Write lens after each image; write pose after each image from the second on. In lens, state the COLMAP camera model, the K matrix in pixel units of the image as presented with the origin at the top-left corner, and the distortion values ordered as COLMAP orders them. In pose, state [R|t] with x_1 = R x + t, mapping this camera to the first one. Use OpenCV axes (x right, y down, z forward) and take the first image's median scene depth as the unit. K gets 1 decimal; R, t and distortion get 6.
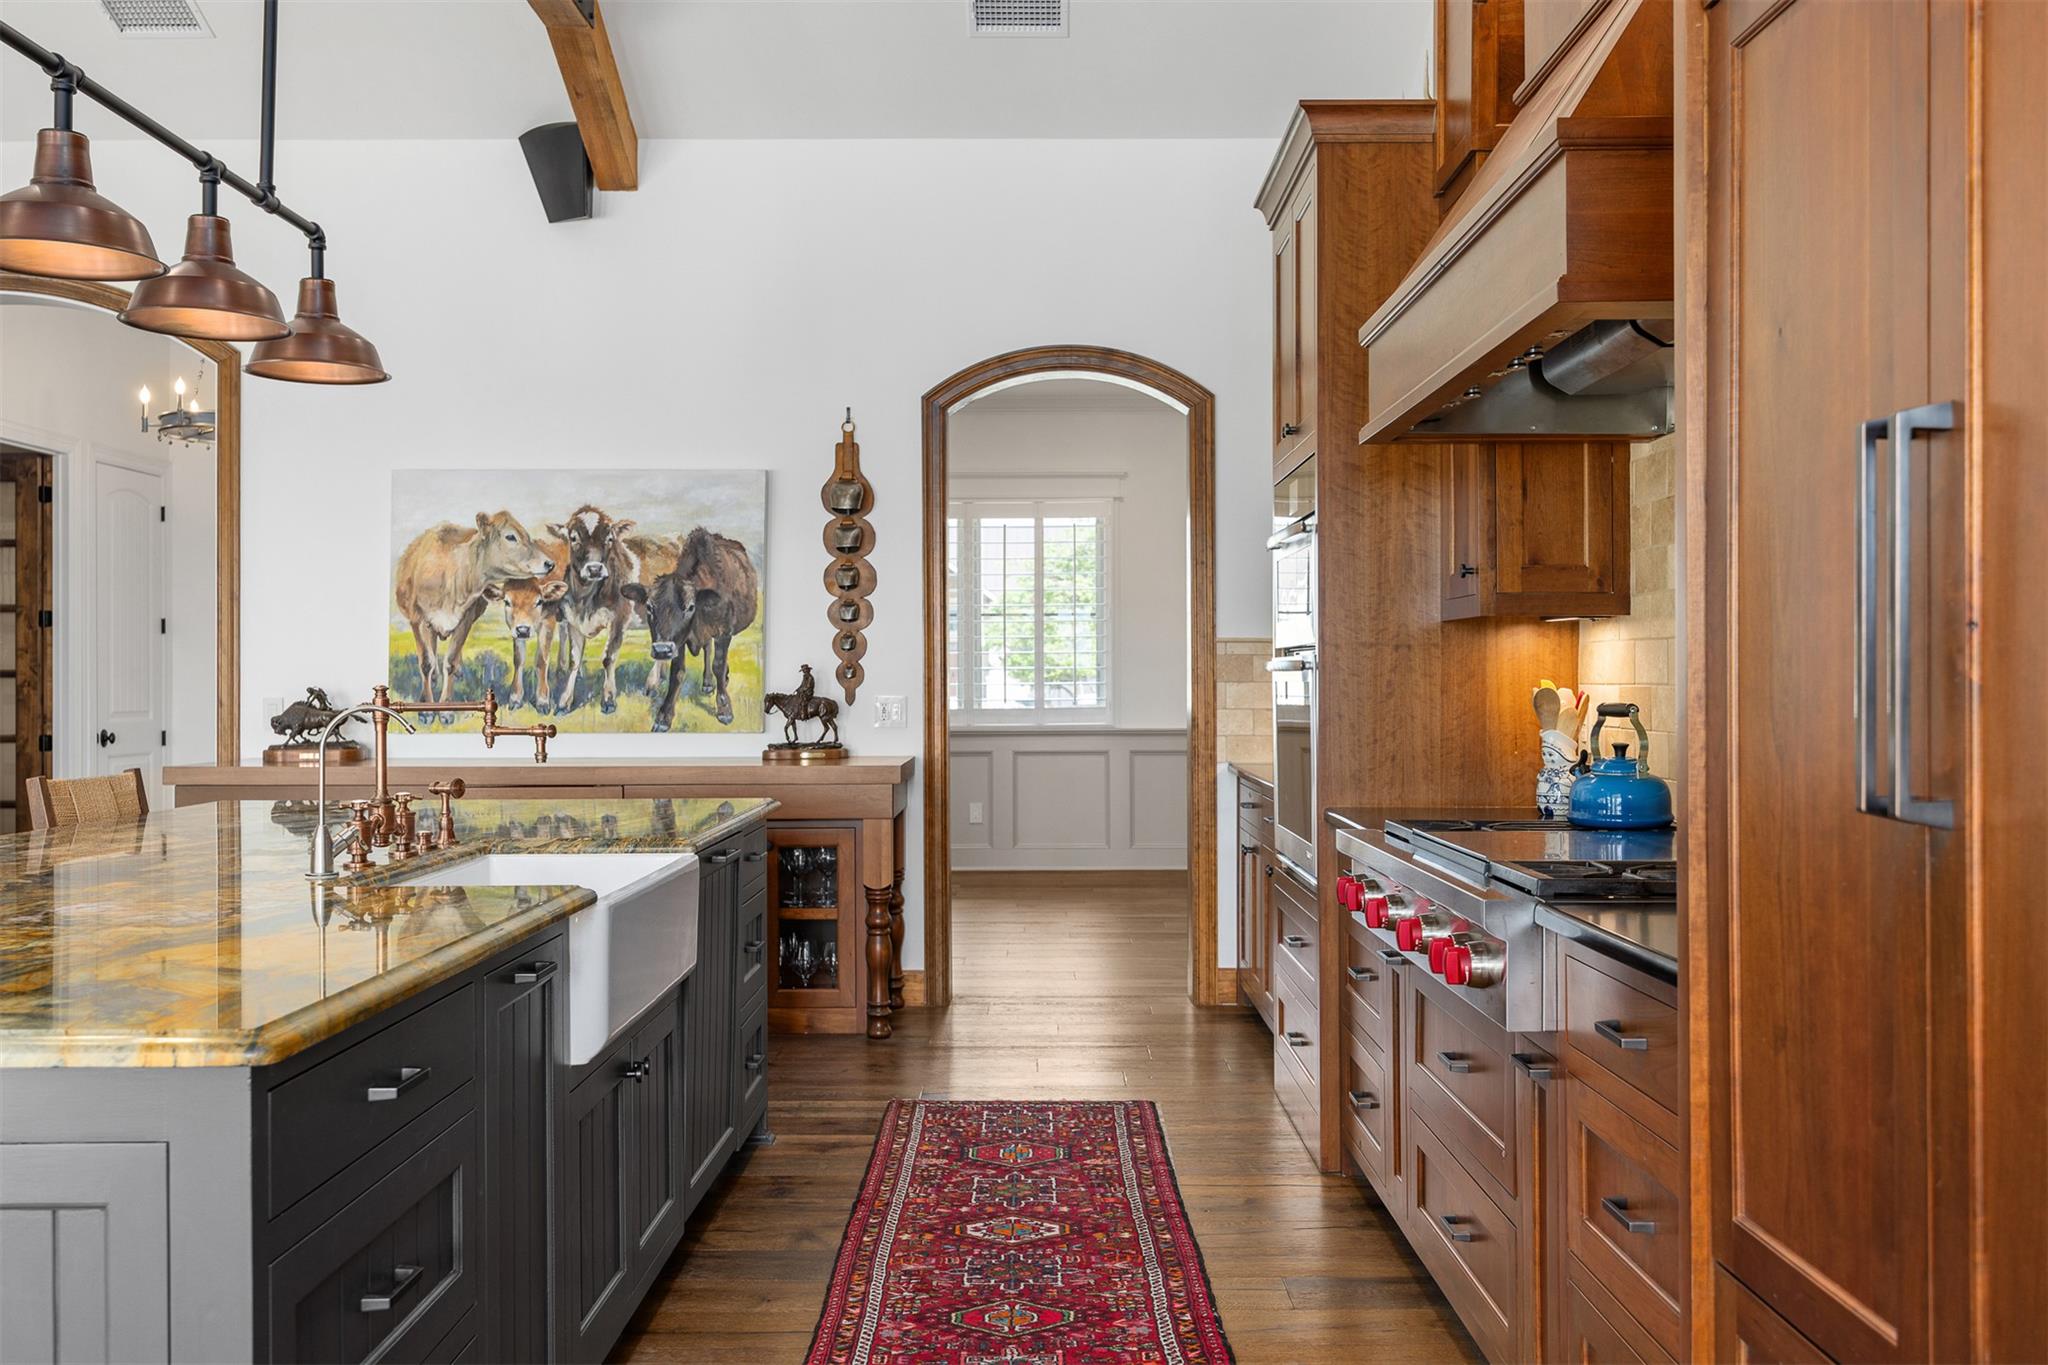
lens RADIAL K [[1721.5, 0, 1014.4], [0, 1721.5, 670.7], [0, 0, 1]] dist [0.009365, -0.003385]
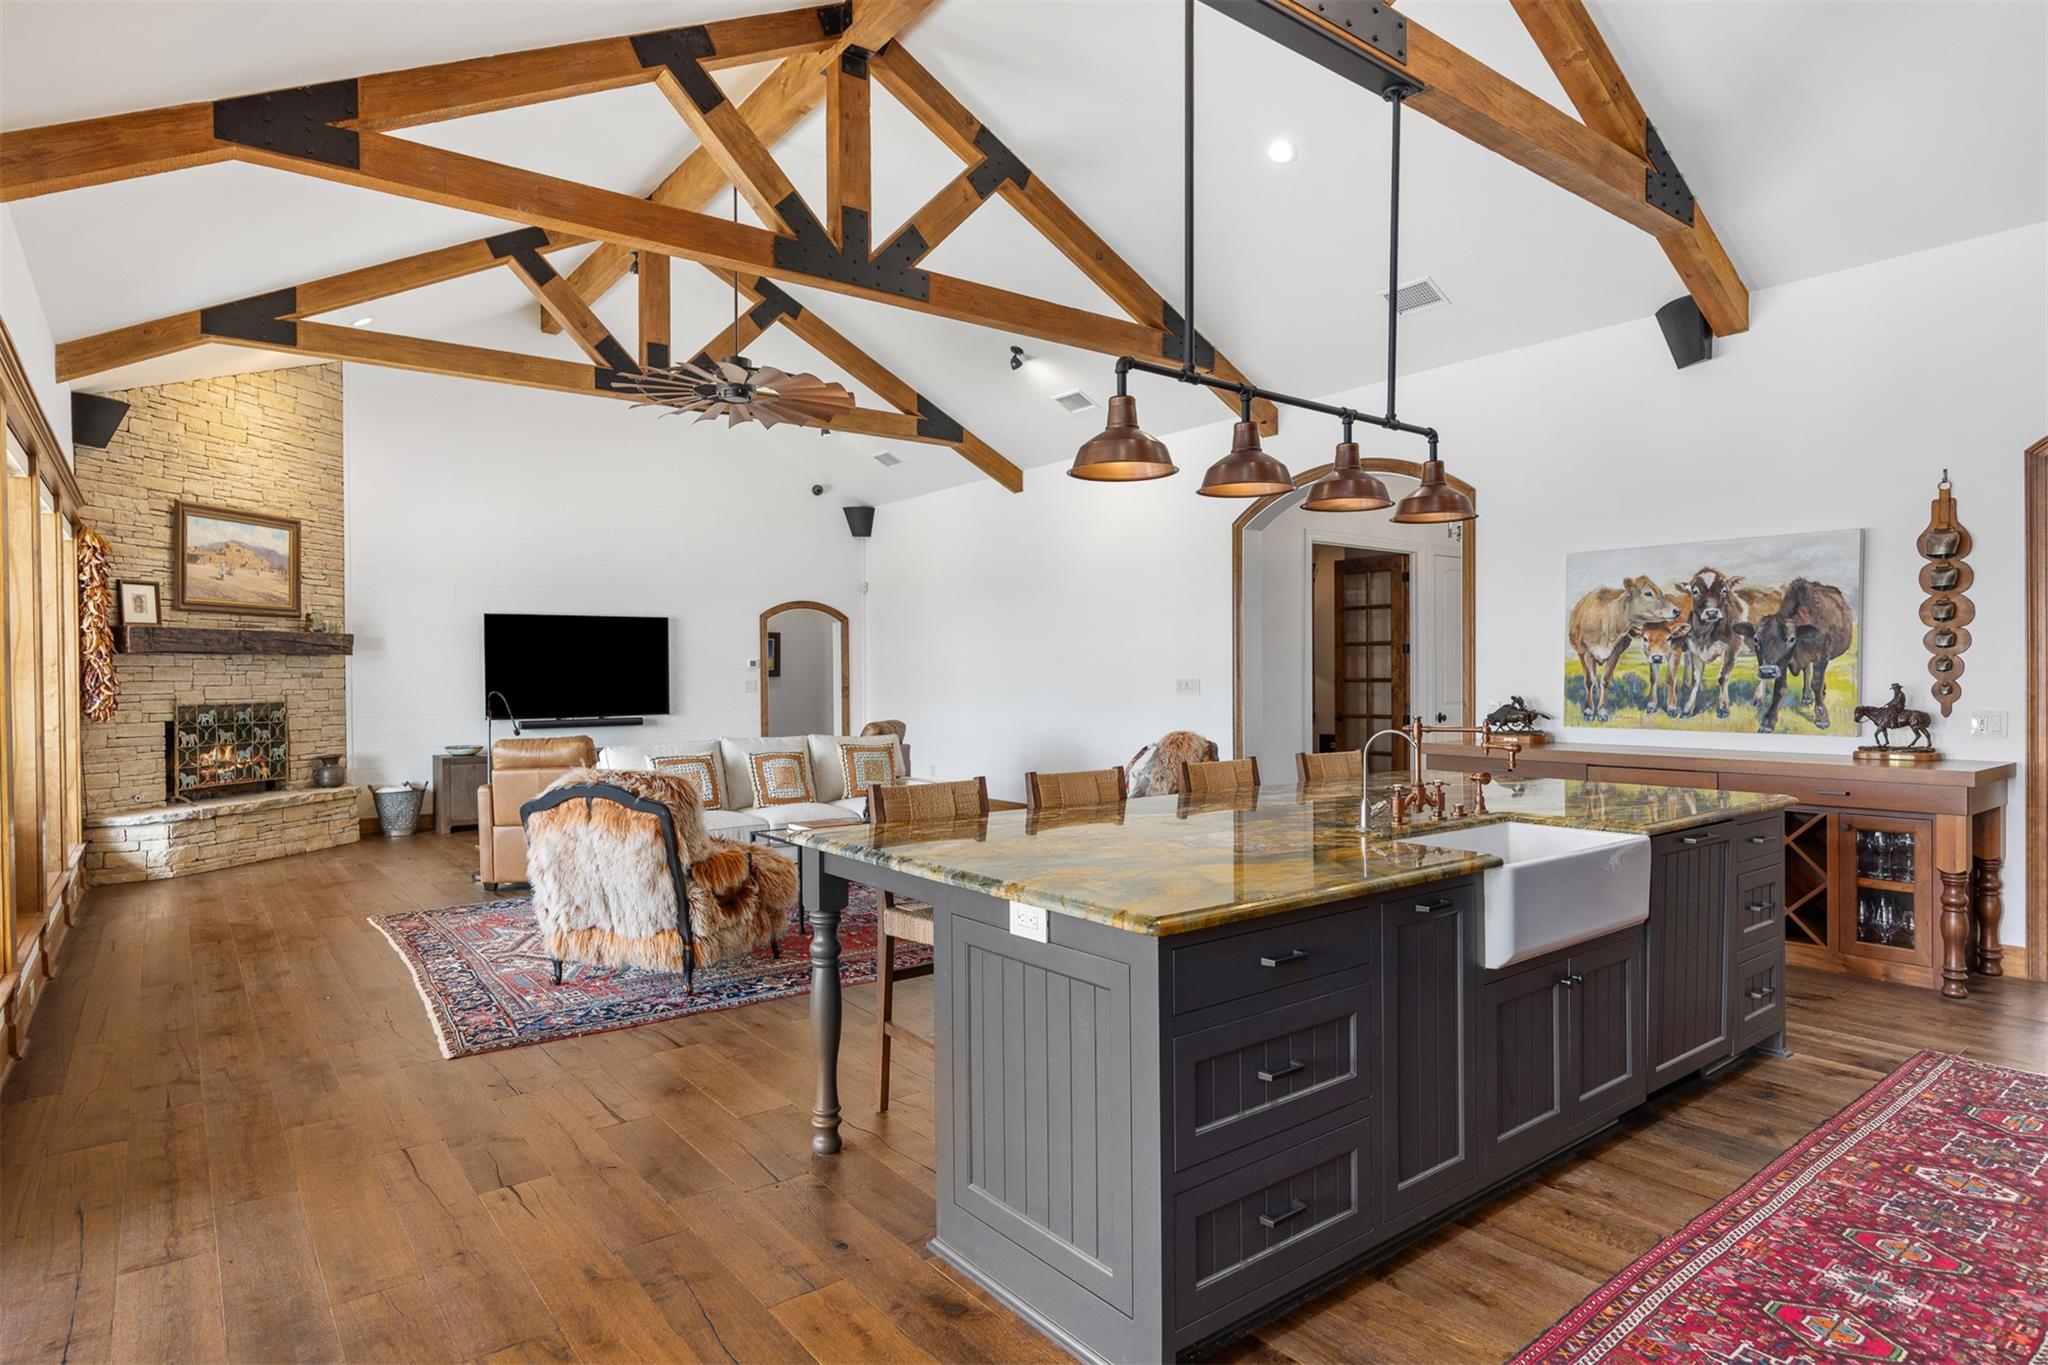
lens RADIAL K [[1106.7, 0, 1049.0], [0, 1106.7, 681.7], [0, 0, 1]] dist [-0.002838, -0.000104]
pose [[0.629316, 0.005312, -0.777131, 0.115806], [0.006825, 0.999900, 0.012362, -0.019310], [0.777119, -0.013084, 0.629217, 0.027875]]
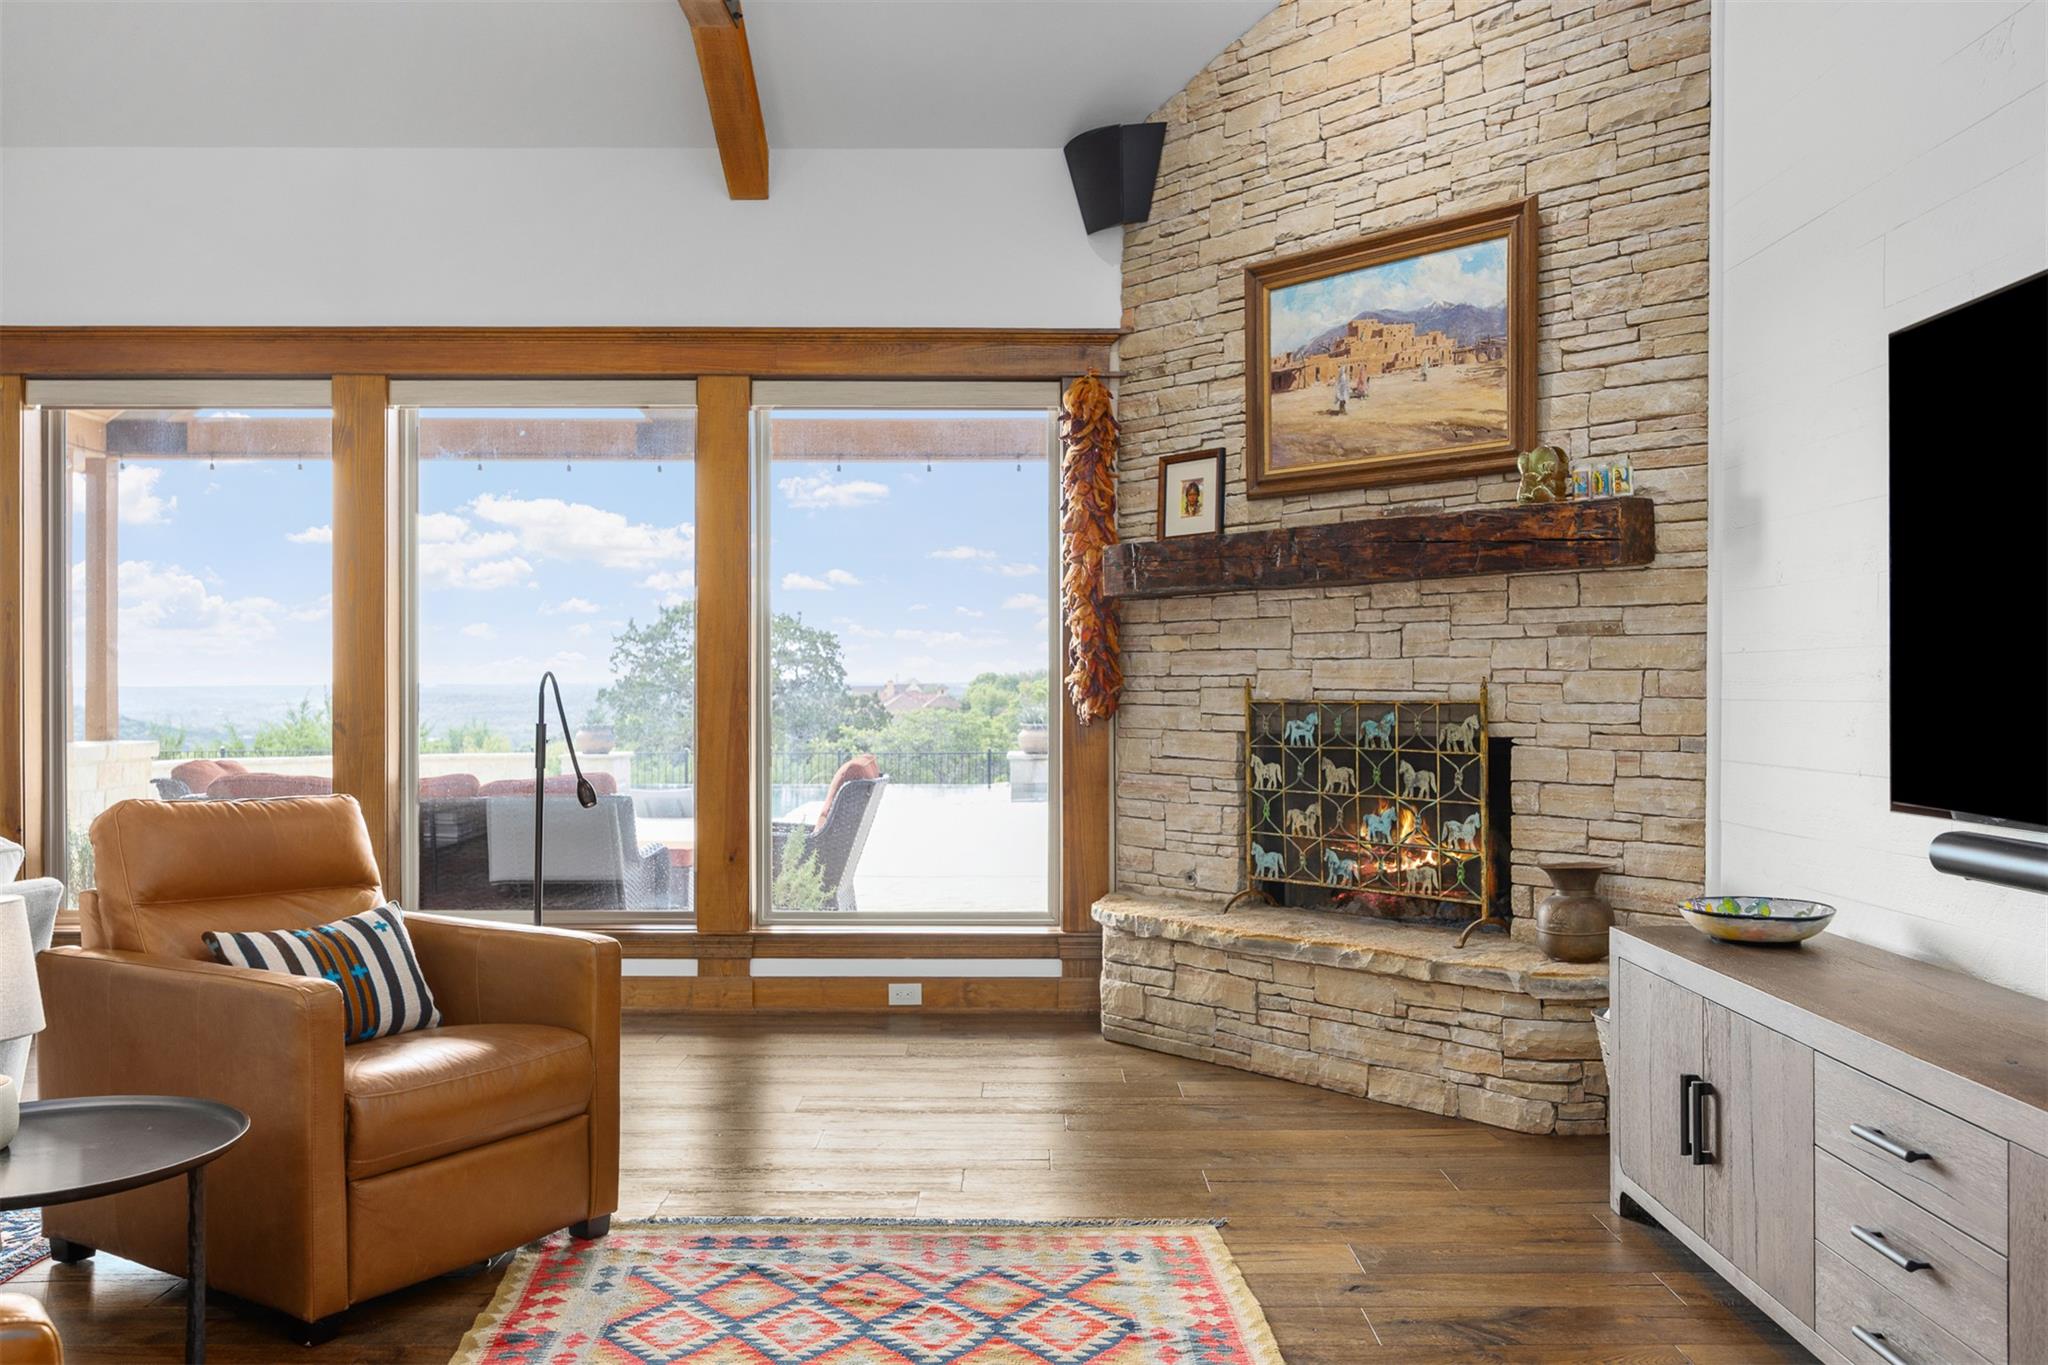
lens RADIAL K [[1627.0, 0, 1081.4], [0, 1627.0, 701.6], [0, 0, 1]] dist [0.004985, -0.010070]
pose [[-0.999817, 0.005268, -0.018393, -1.415282], [0.005113, 0.999951, 0.008443, 0.010008], [0.018436, 0.008347, -0.999795, 0.949046]]
